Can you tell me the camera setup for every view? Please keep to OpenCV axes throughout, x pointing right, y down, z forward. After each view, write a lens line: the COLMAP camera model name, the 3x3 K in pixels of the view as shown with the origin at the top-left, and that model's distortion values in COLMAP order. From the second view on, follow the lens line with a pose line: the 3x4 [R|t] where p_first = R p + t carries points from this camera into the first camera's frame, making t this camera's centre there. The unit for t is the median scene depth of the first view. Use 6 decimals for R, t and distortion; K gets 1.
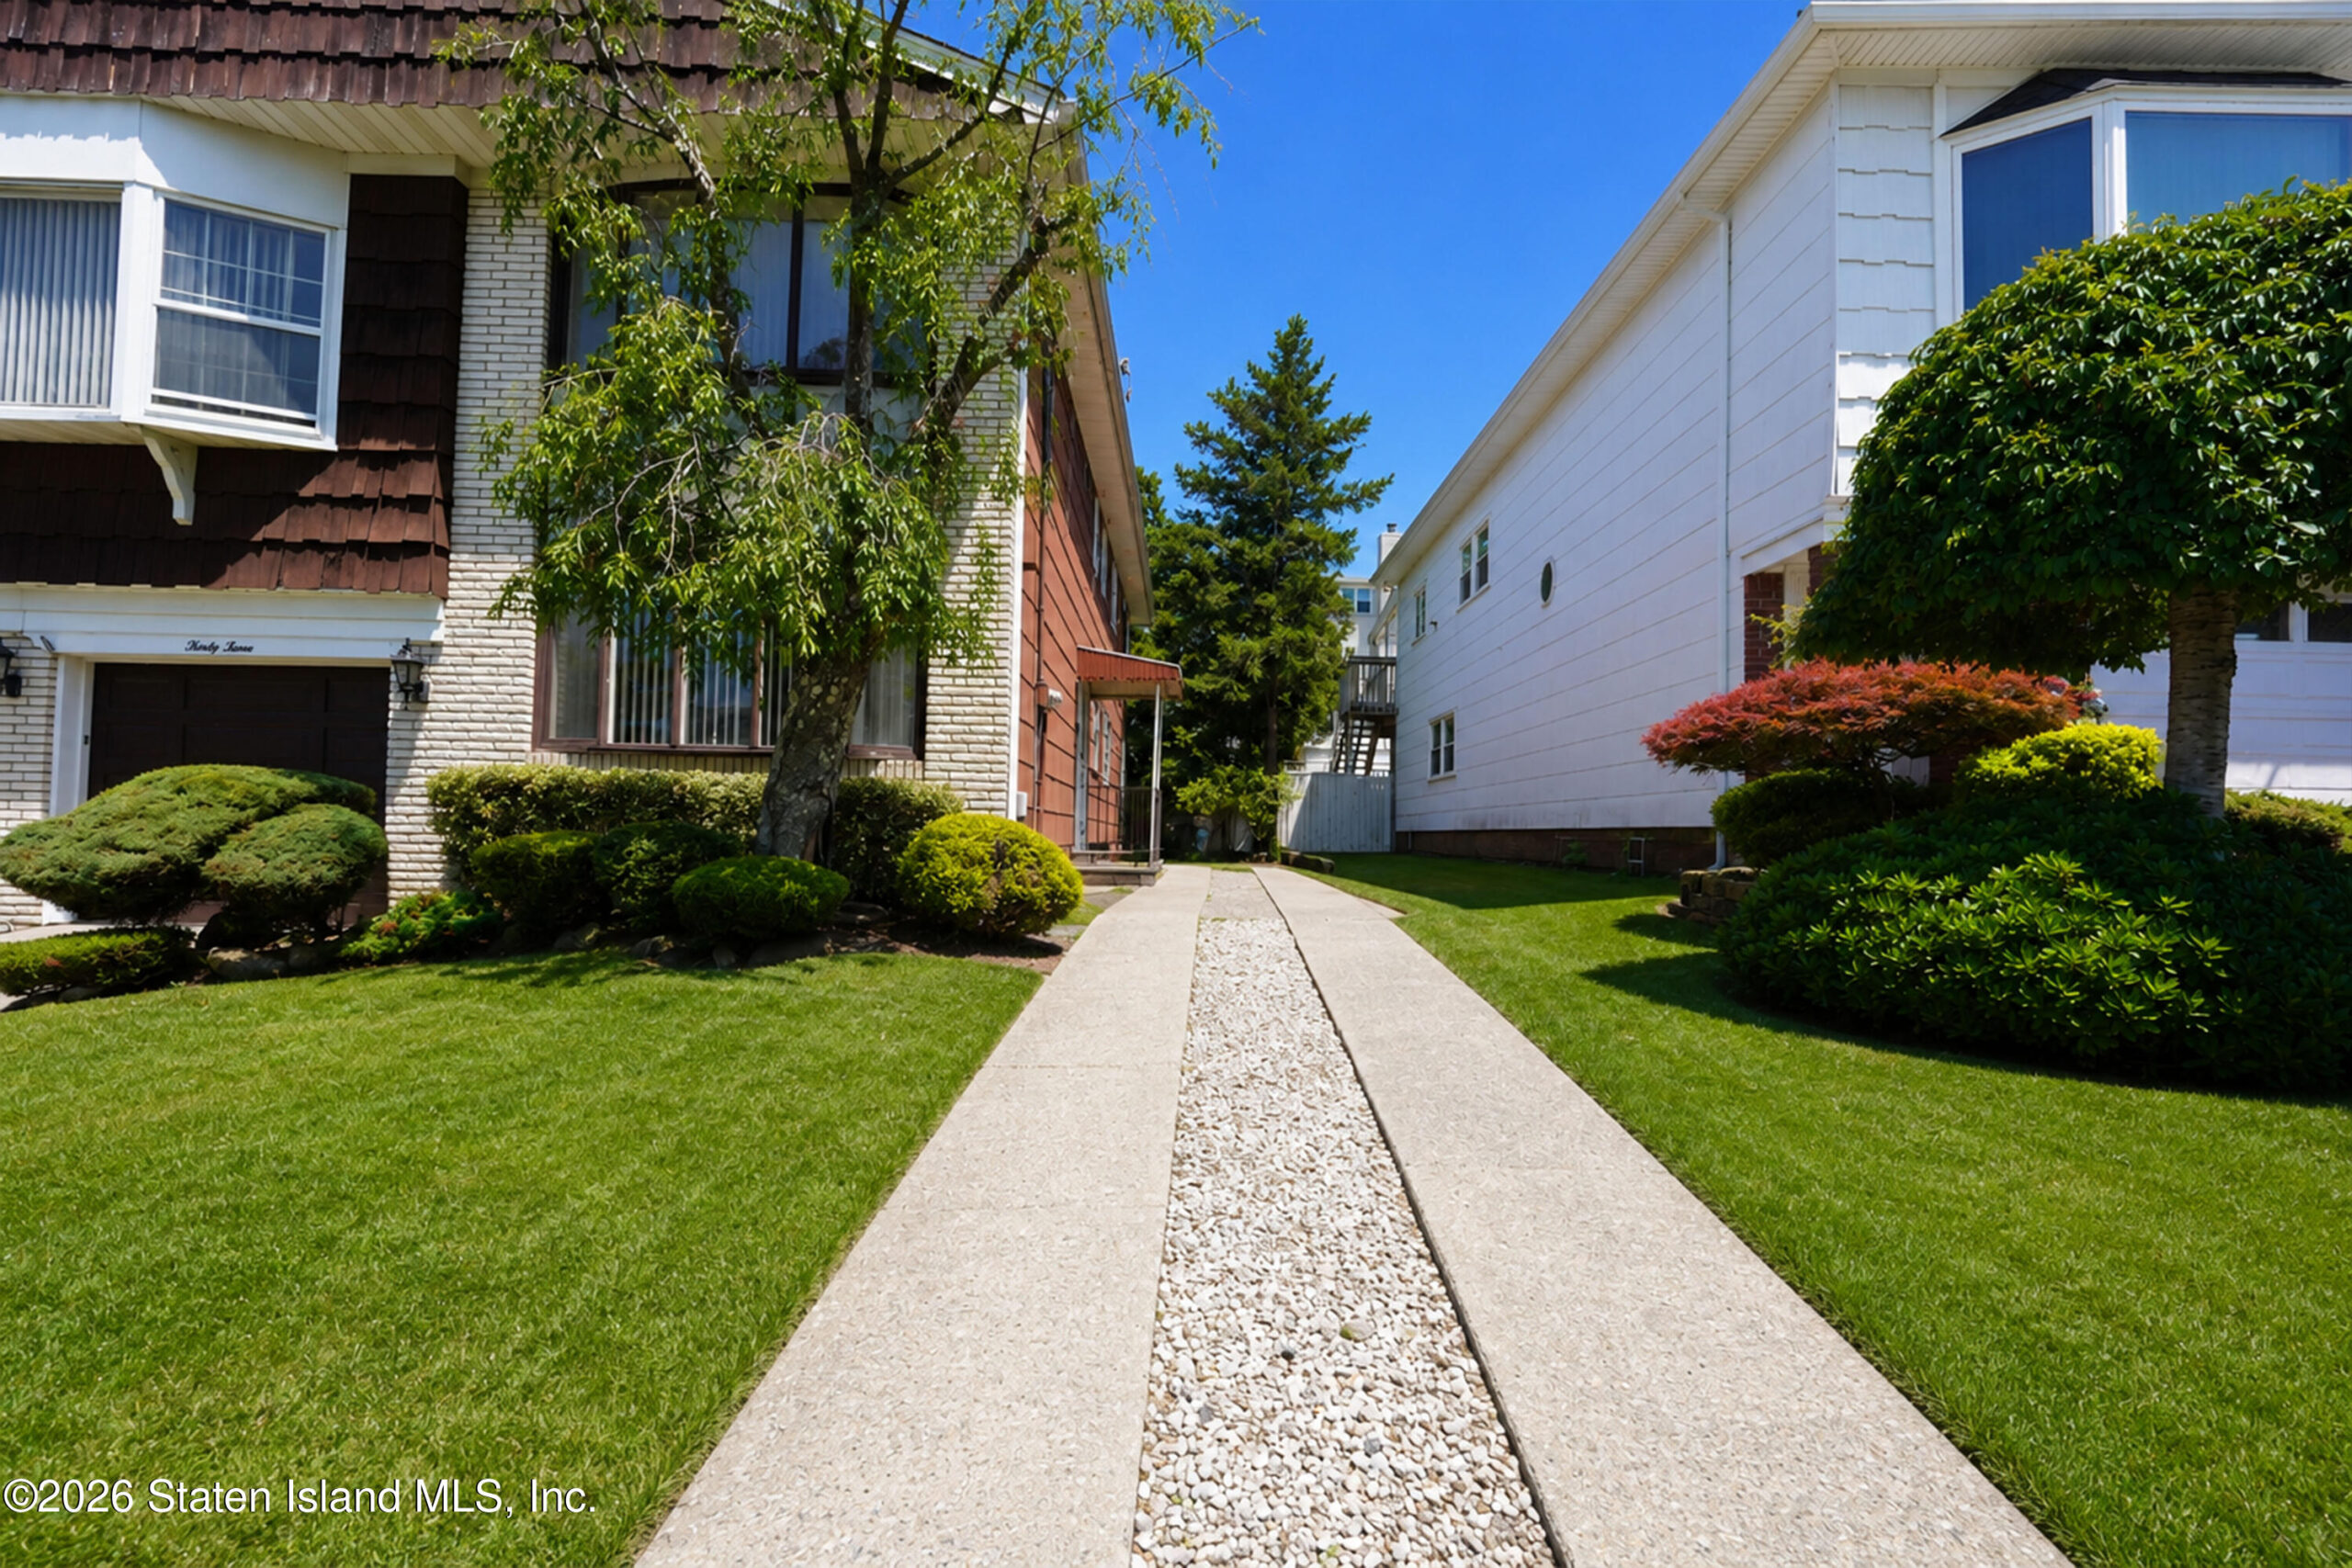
lens RADIAL K [[951.4, 0, 1193.1], [0, 951.4, 802.0], [0, 0, 1]] dist [-0.000233, -0.000078]
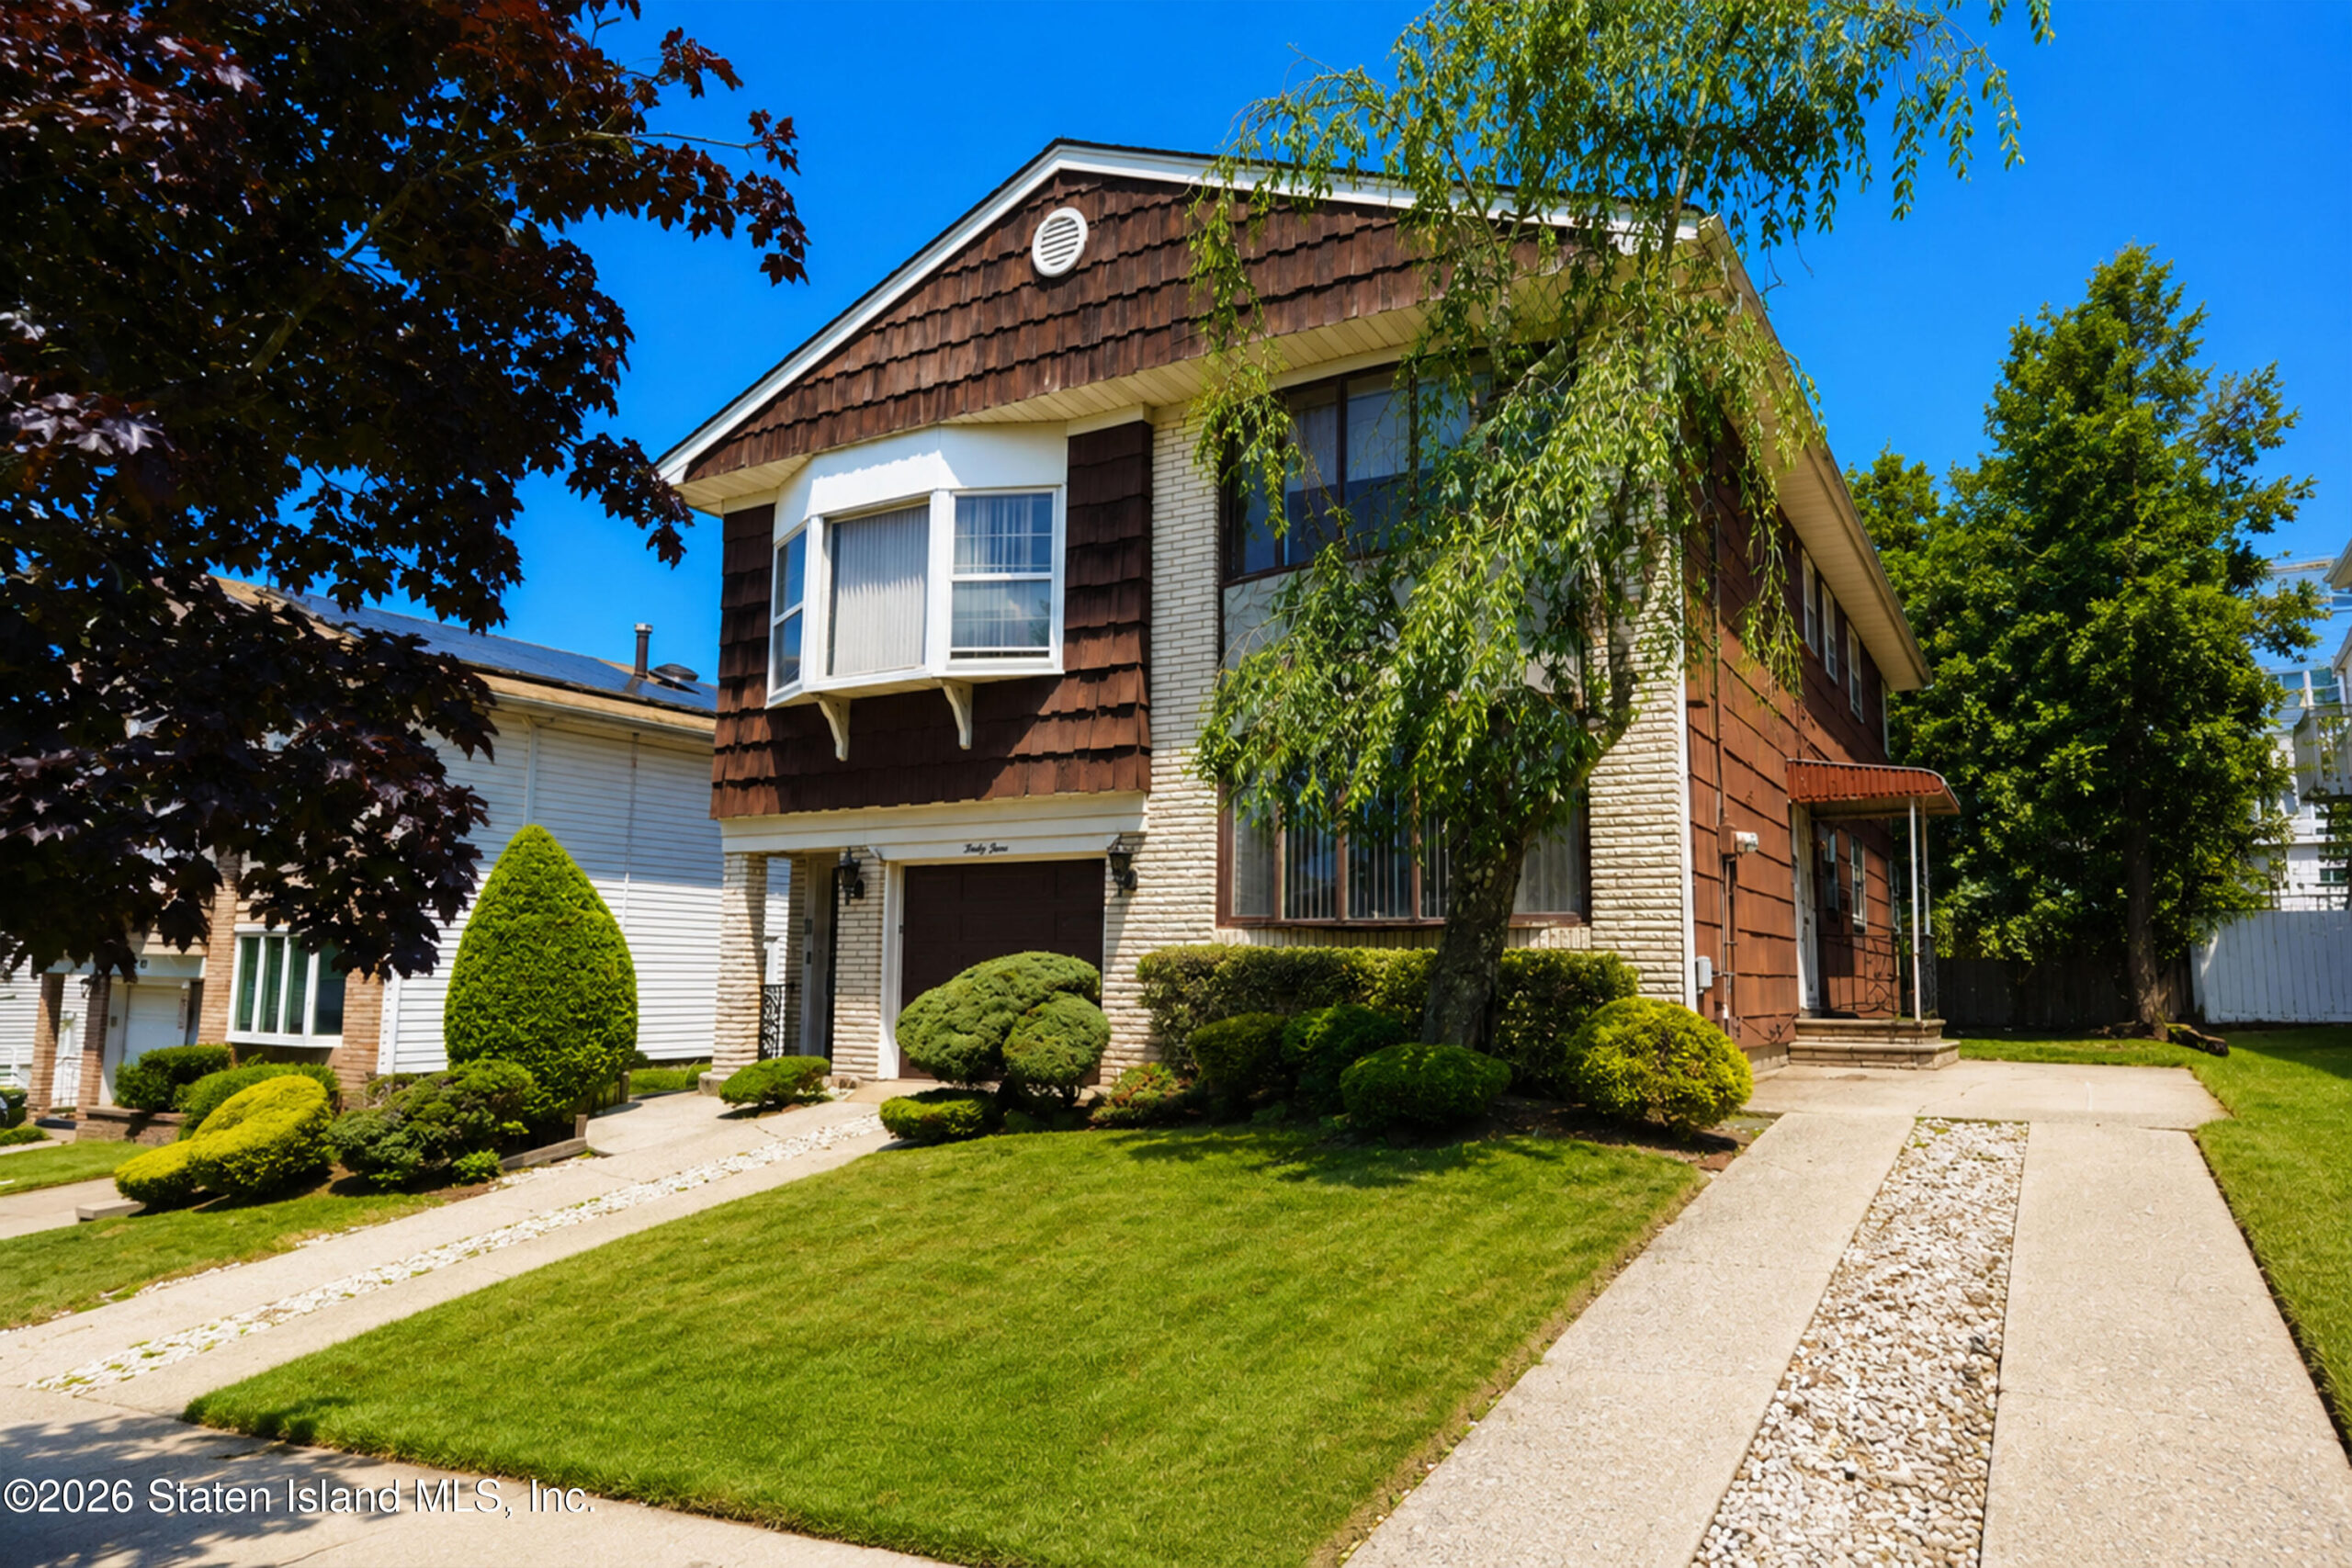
lens RADIAL K [[1431.0, 0, 1176.0], [0, 1431.0, 784.0], [0, 0, 1]] dist [0.001383, 0.000335]
pose [[0.844721, -0.080630, -0.529098, 0.120396], [0.029326, 0.994075, -0.104669, -0.050549], [0.534402, 0.072900, 0.842081, -0.378403]]
